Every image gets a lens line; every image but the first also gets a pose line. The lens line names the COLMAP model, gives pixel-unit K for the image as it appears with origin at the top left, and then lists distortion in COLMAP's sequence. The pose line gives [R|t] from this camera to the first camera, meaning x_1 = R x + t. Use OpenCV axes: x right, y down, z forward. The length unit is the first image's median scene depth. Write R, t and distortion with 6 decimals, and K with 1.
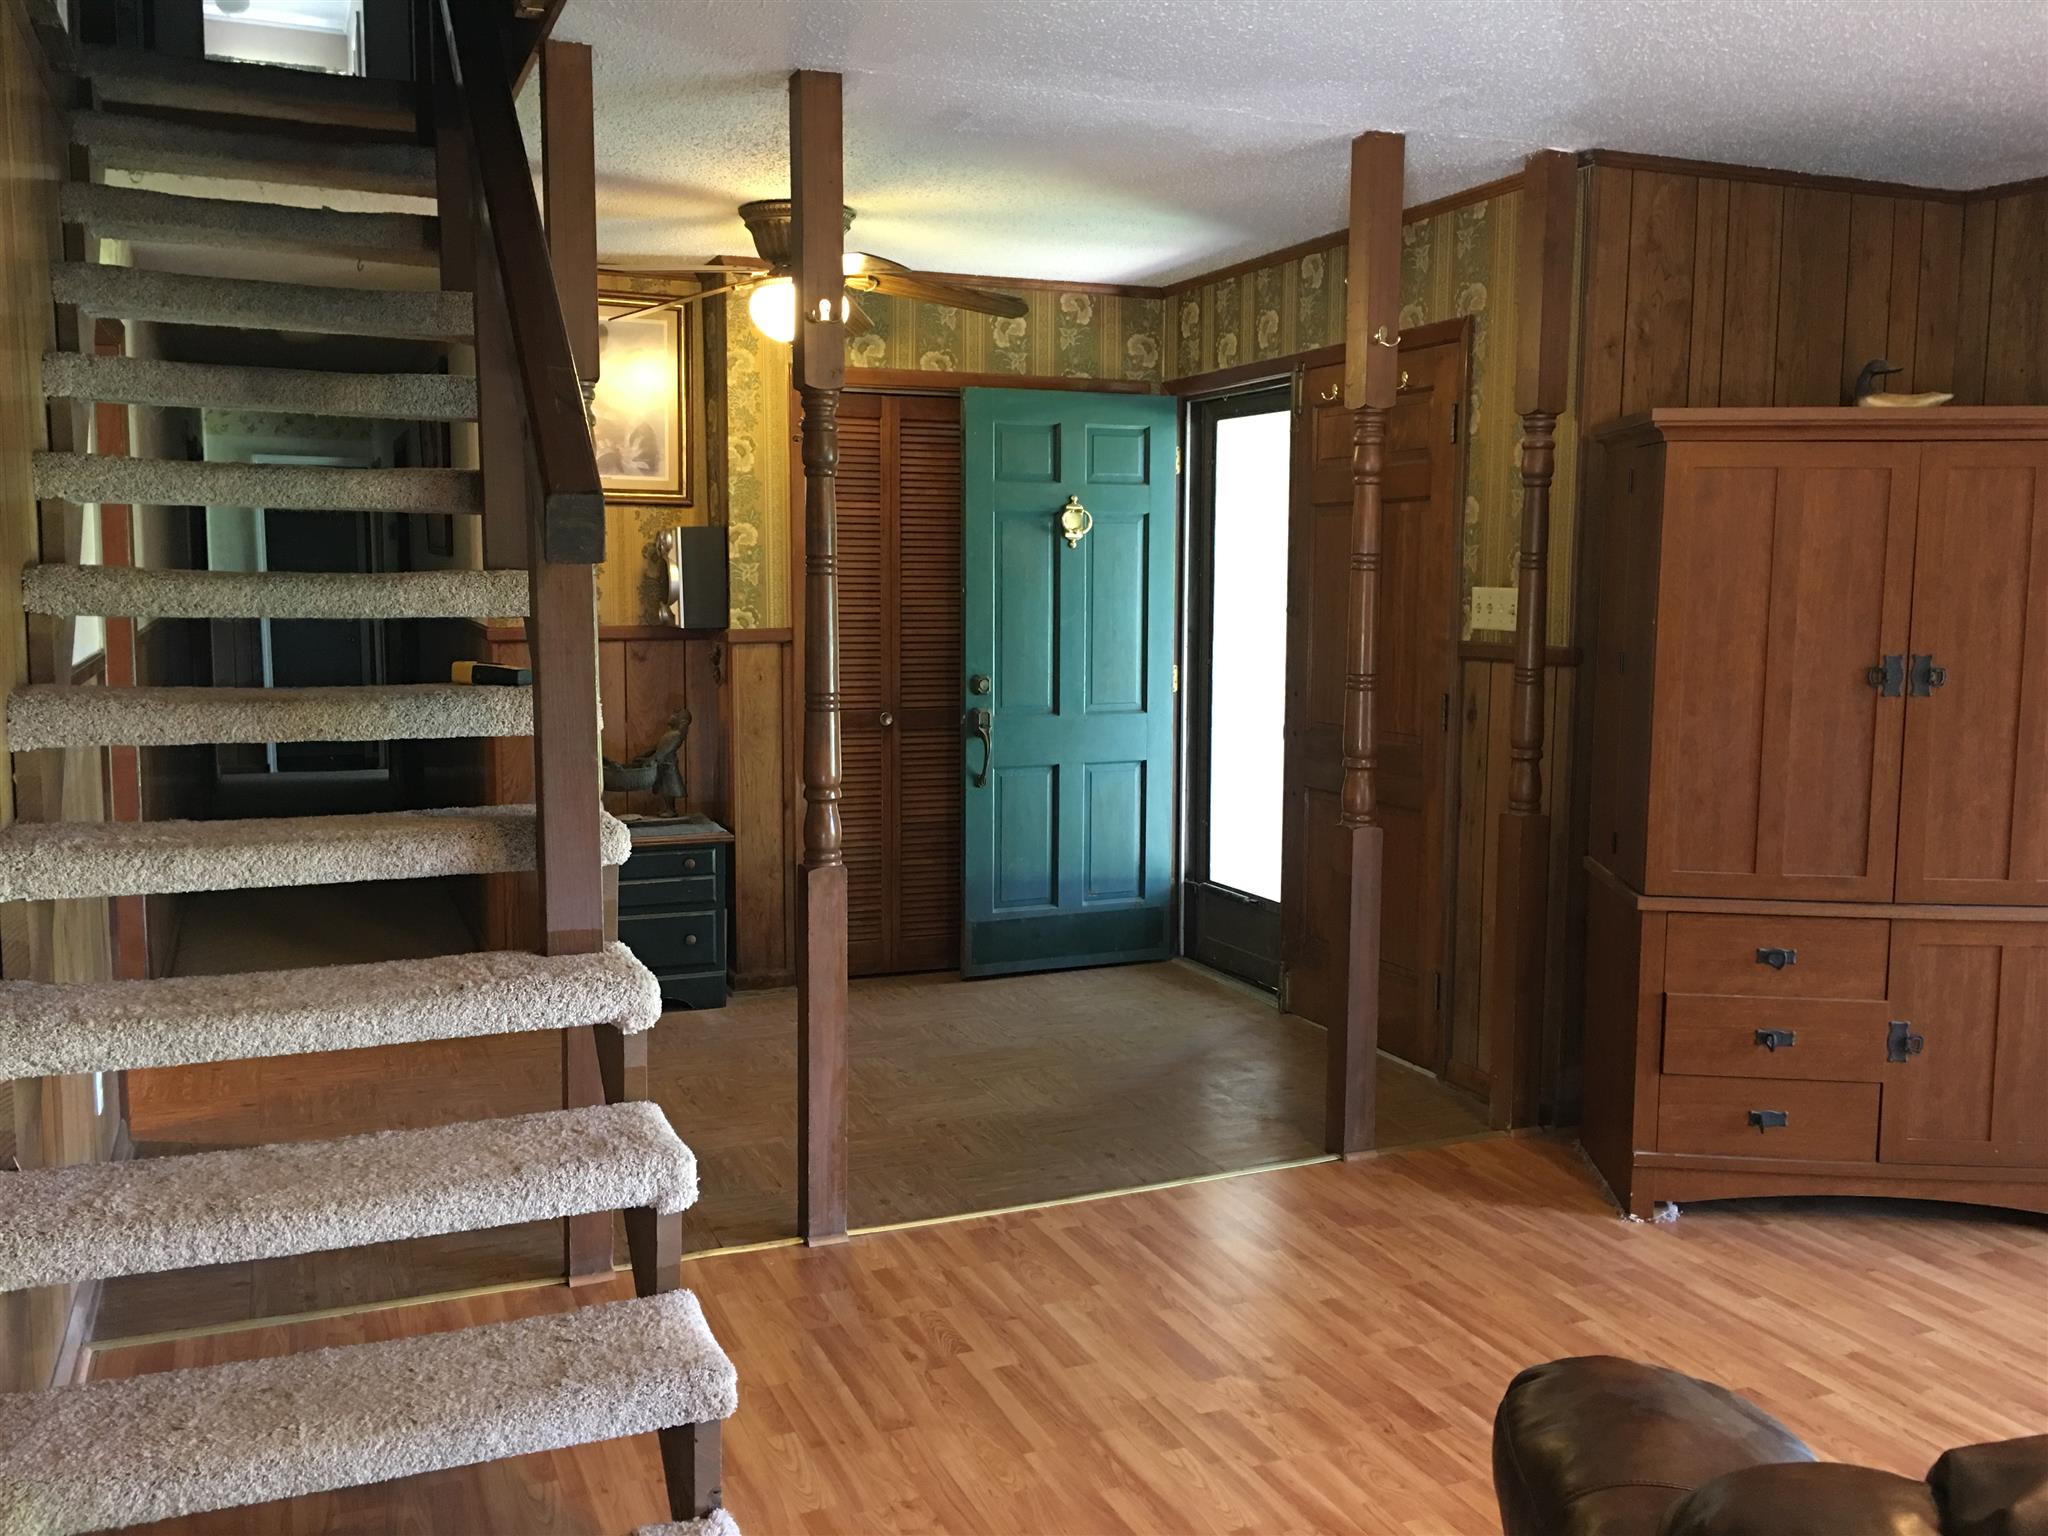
lens RADIAL K [[1766.6, 0, 1026.8], [0, 1766.6, 766.5], [0, 0, 1]] dist [0.043844, -0.038156]
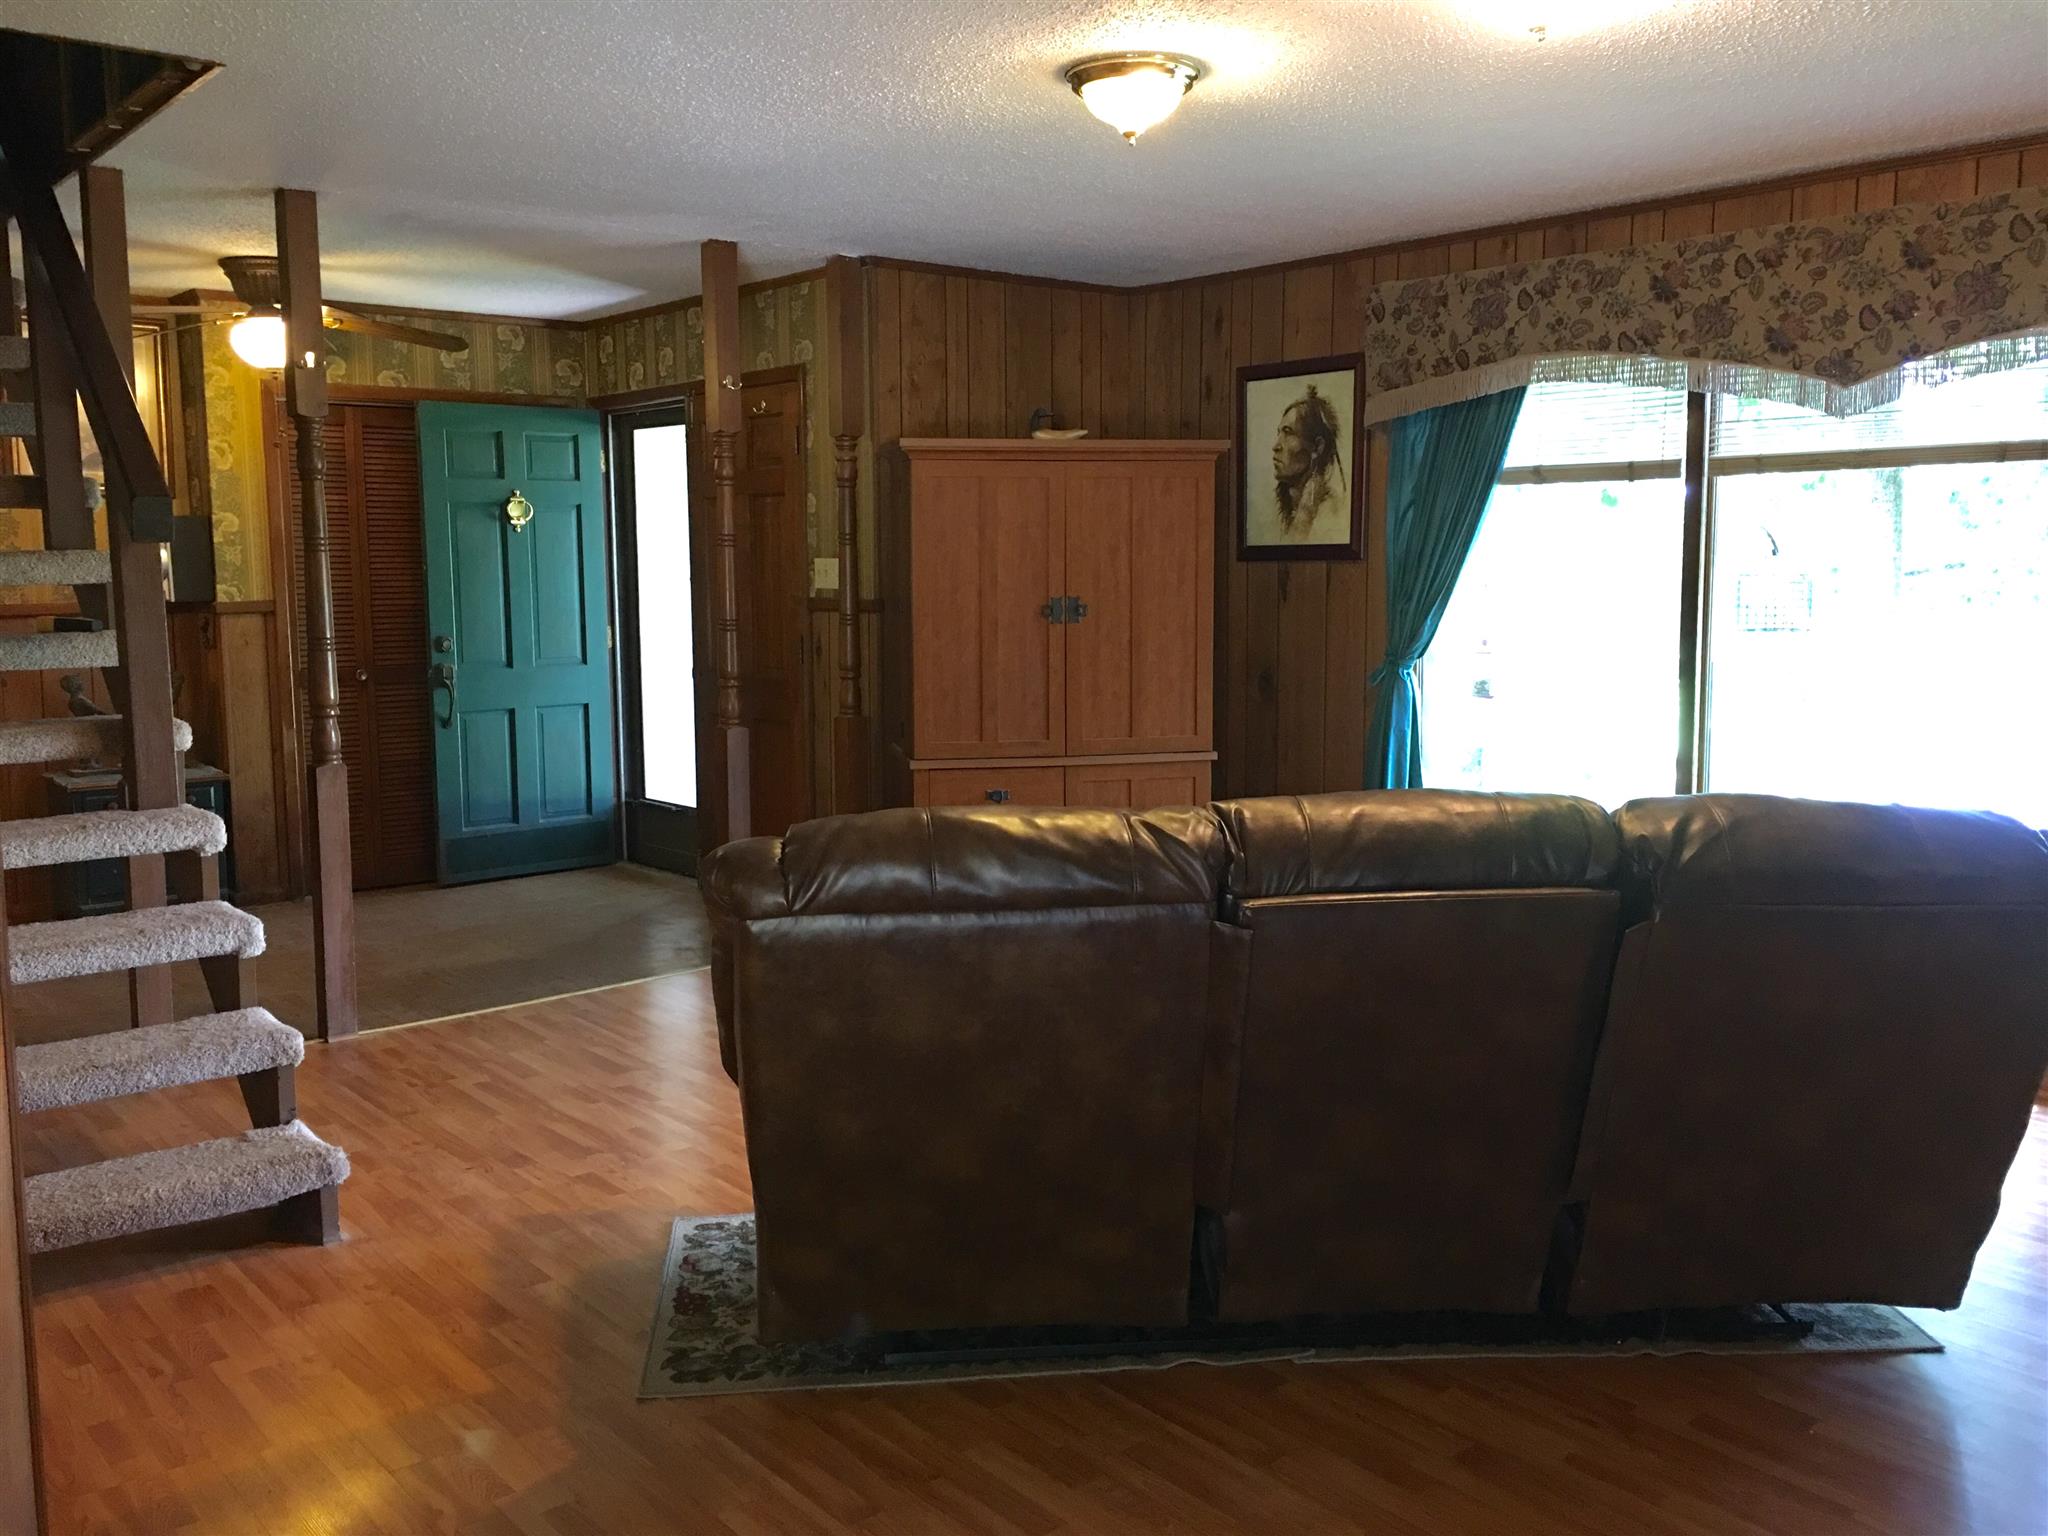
lens RADIAL K [[1766.6, 0, 1025.4], [0, 1766.6, 752.0], [0, 0, 1]] dist [0.043844, -0.038156]
pose [[0.957841, -0.043548, 0.283978, 0.010525], [0.043362, 0.999035, 0.006945, 0.051888], [-0.284007, 0.005661, 0.958806, -0.406220]]
